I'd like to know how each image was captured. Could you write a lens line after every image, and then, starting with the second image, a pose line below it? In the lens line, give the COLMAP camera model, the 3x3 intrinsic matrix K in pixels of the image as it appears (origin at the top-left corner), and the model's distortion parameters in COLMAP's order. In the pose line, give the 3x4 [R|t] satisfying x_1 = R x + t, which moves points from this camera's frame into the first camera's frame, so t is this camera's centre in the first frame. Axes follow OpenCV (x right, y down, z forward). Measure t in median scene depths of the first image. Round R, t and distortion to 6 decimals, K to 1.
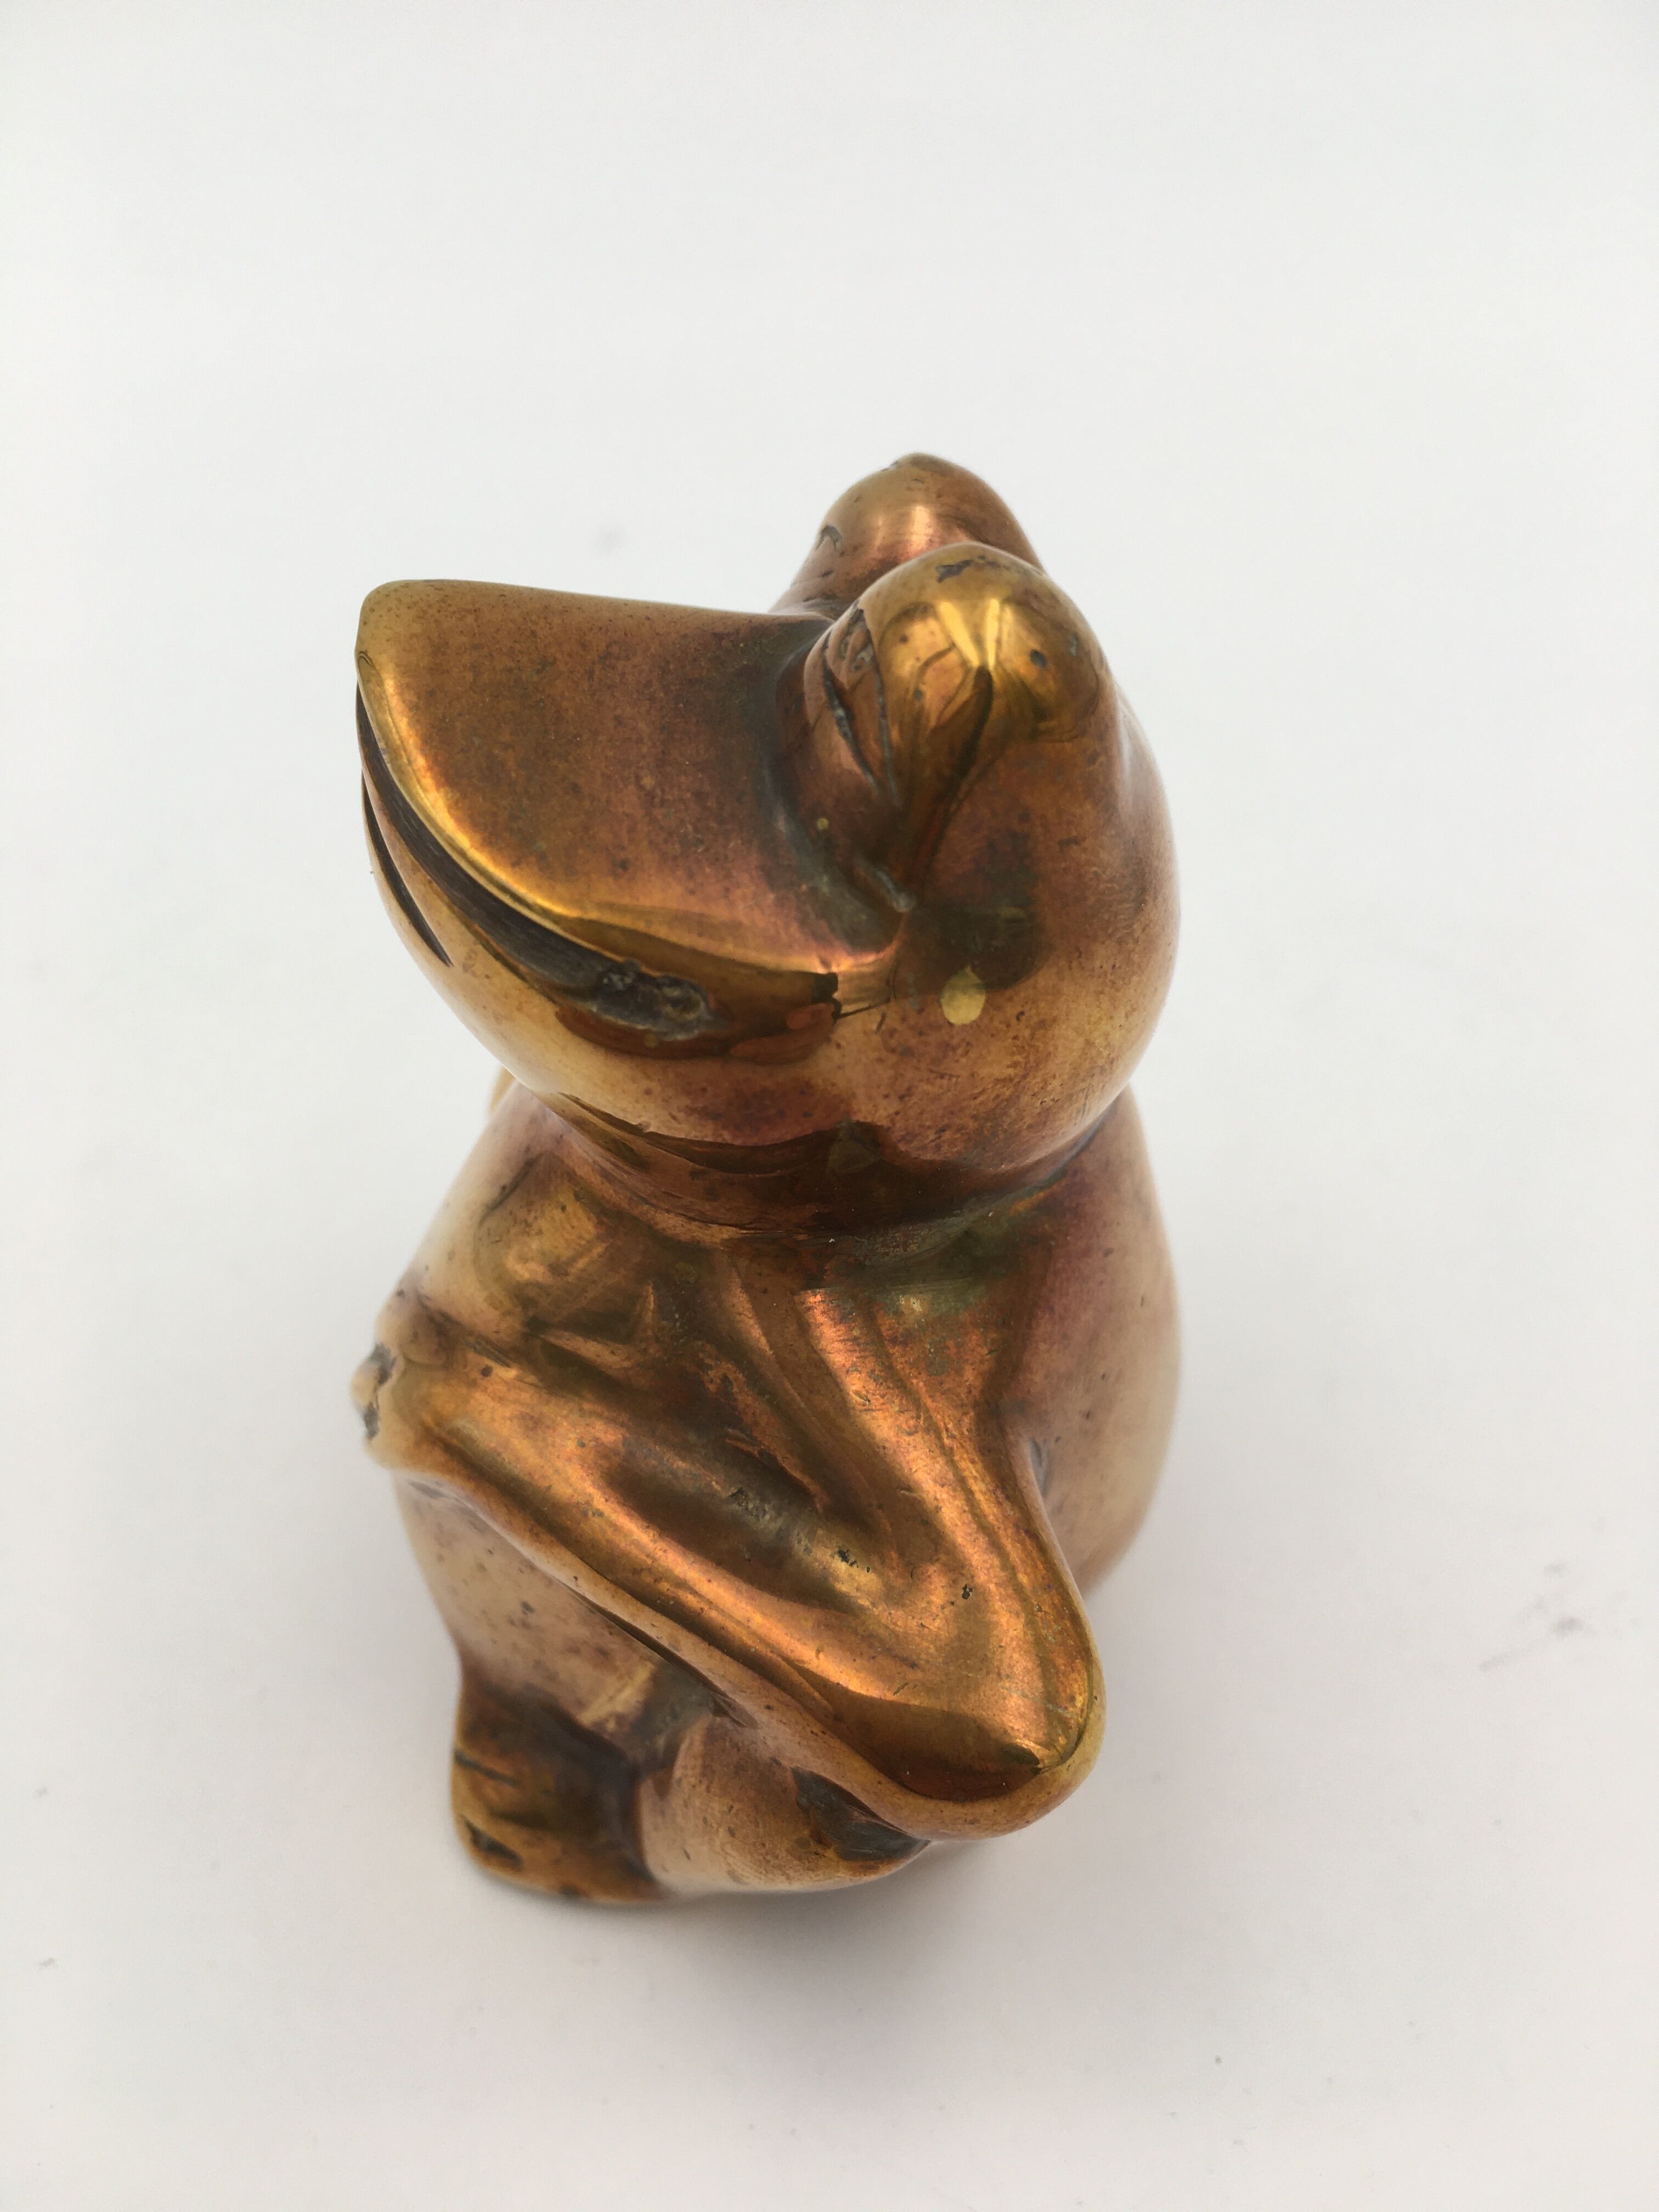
lens RADIAL K [[1983.8, 0, 829.5], [0, 1983.8, 1106.0], [0, 0, 1]] dist [0.000755, -0.002519]
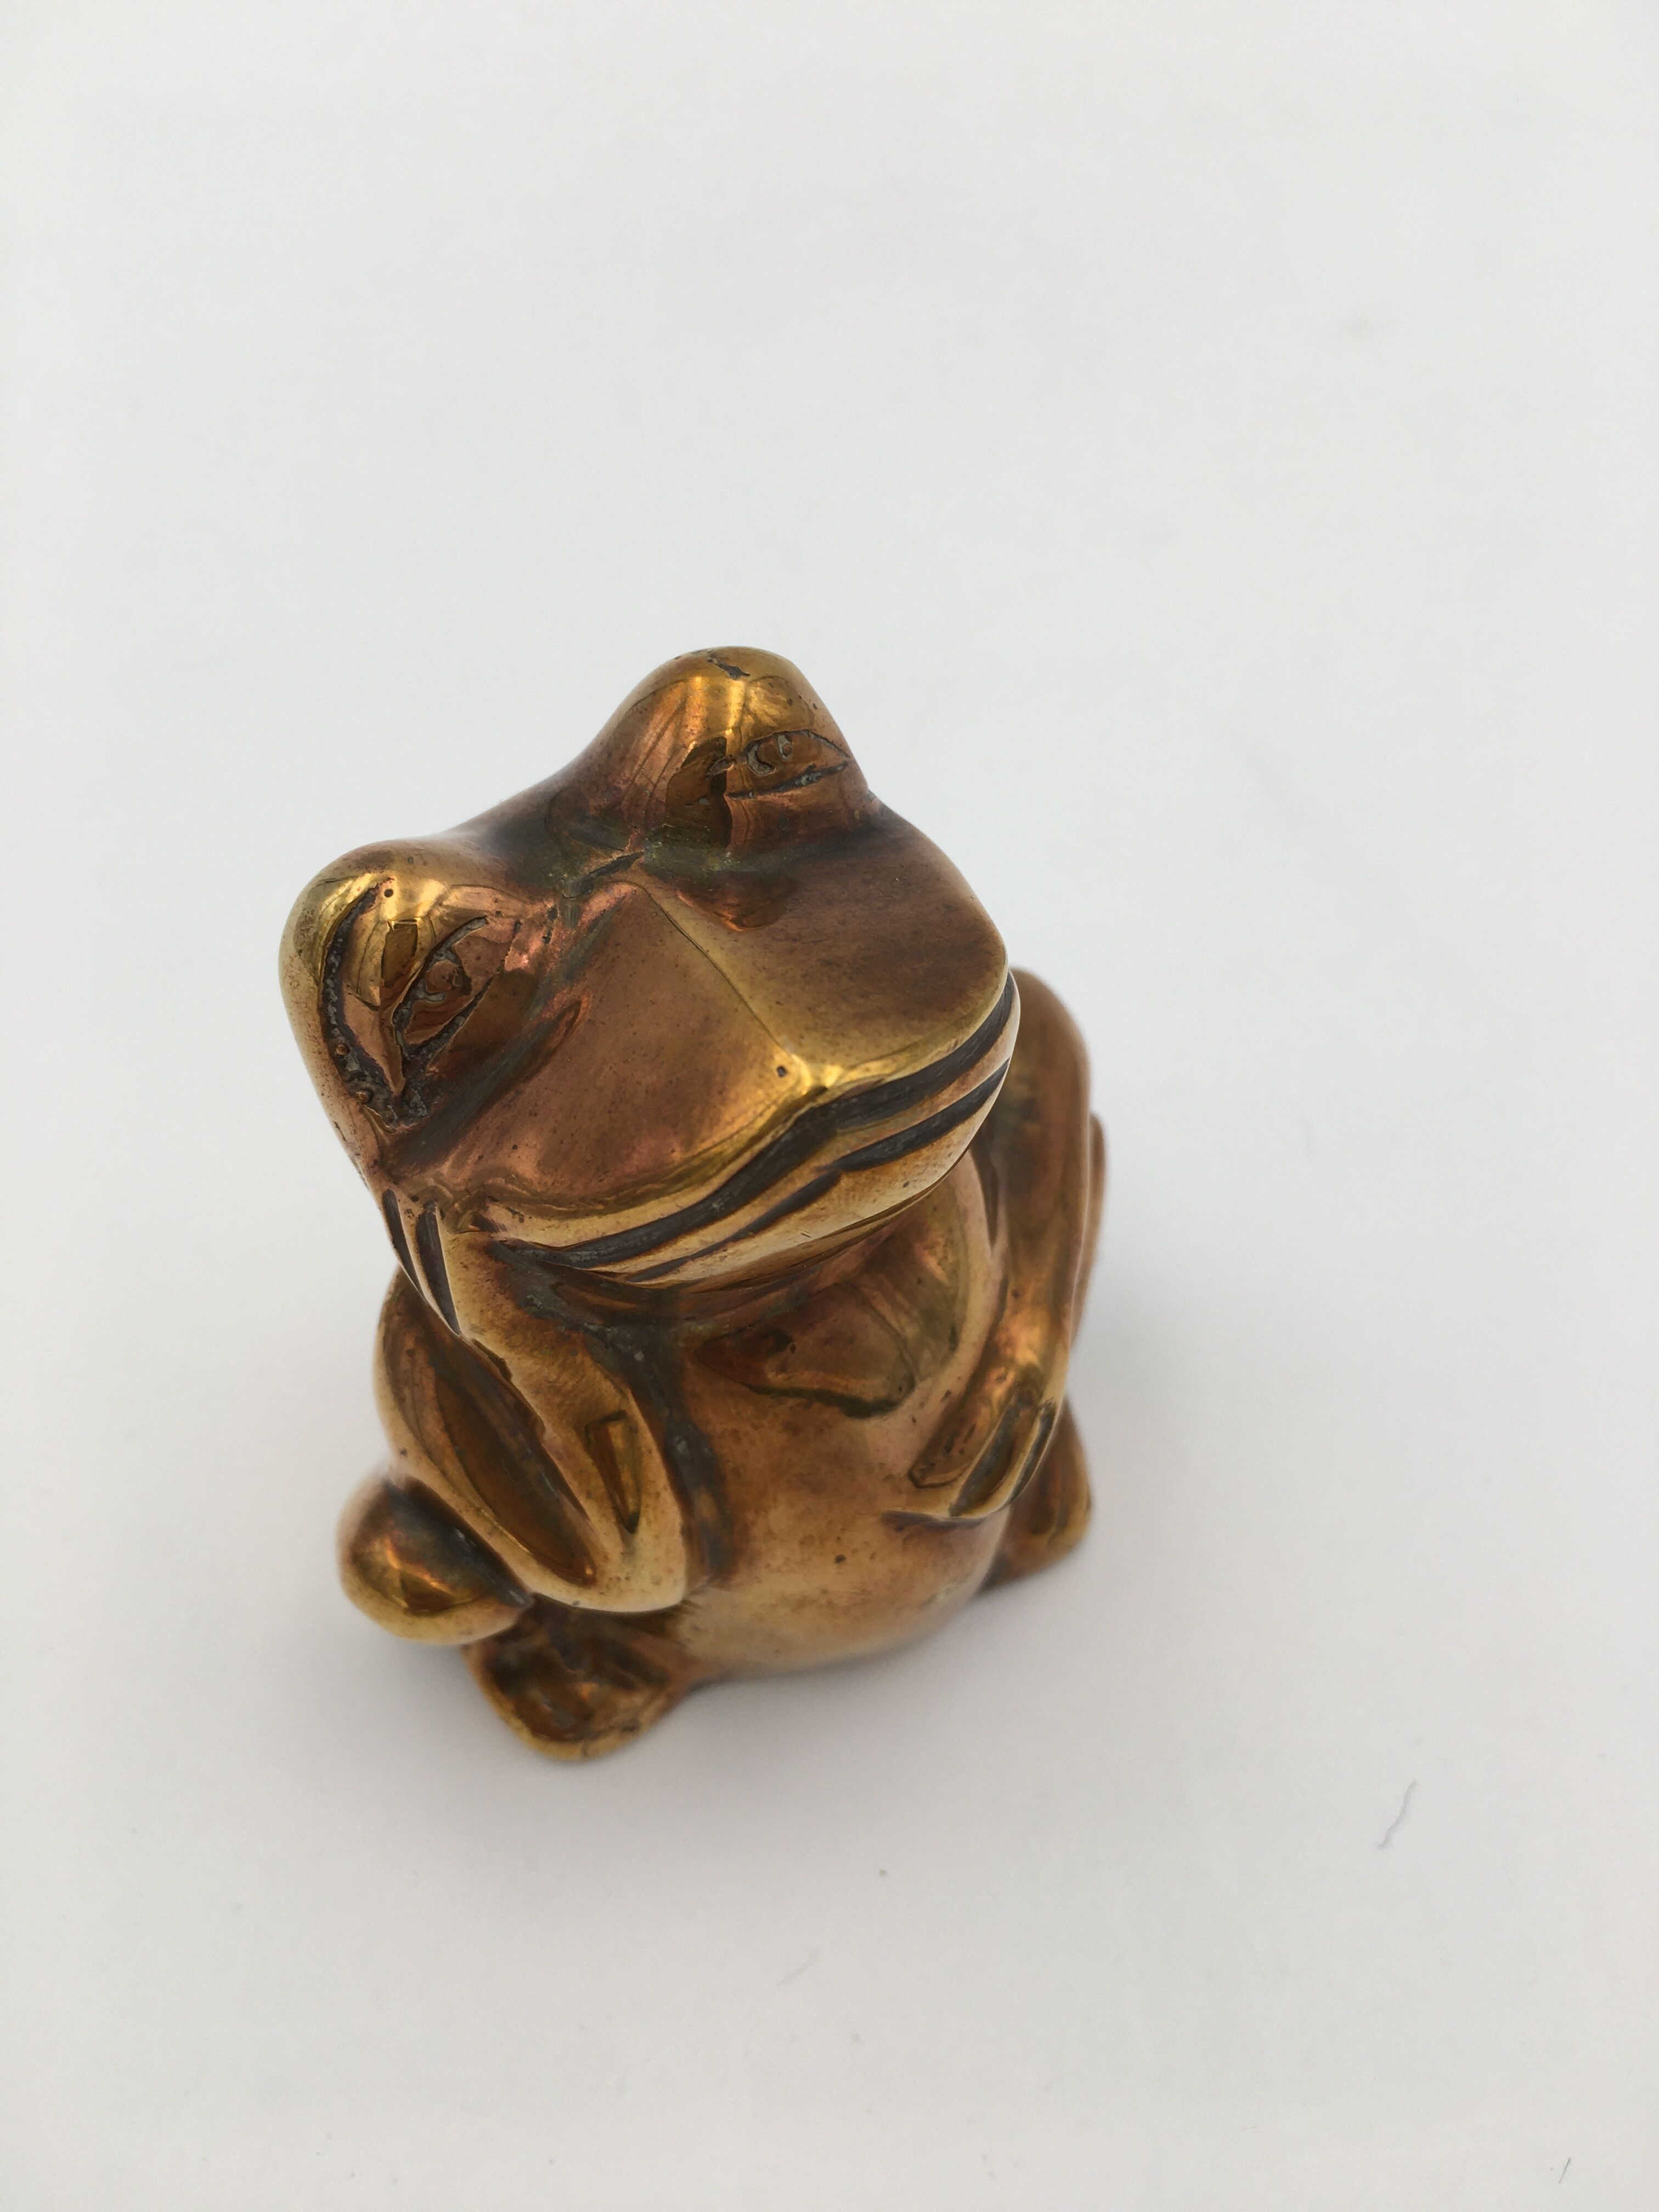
lens RADIAL K [[1983.8, 0, 829.5], [0, 1983.8, 1106.0], [0, 0, 1]] dist [0.000755, -0.002519]
pose [[-0.477718, -0.684932, 0.550140, -0.863958], [0.564021, 0.240993, 0.789811, -1.149589], [-0.673547, 0.687598, 0.271189, 0.726163]]
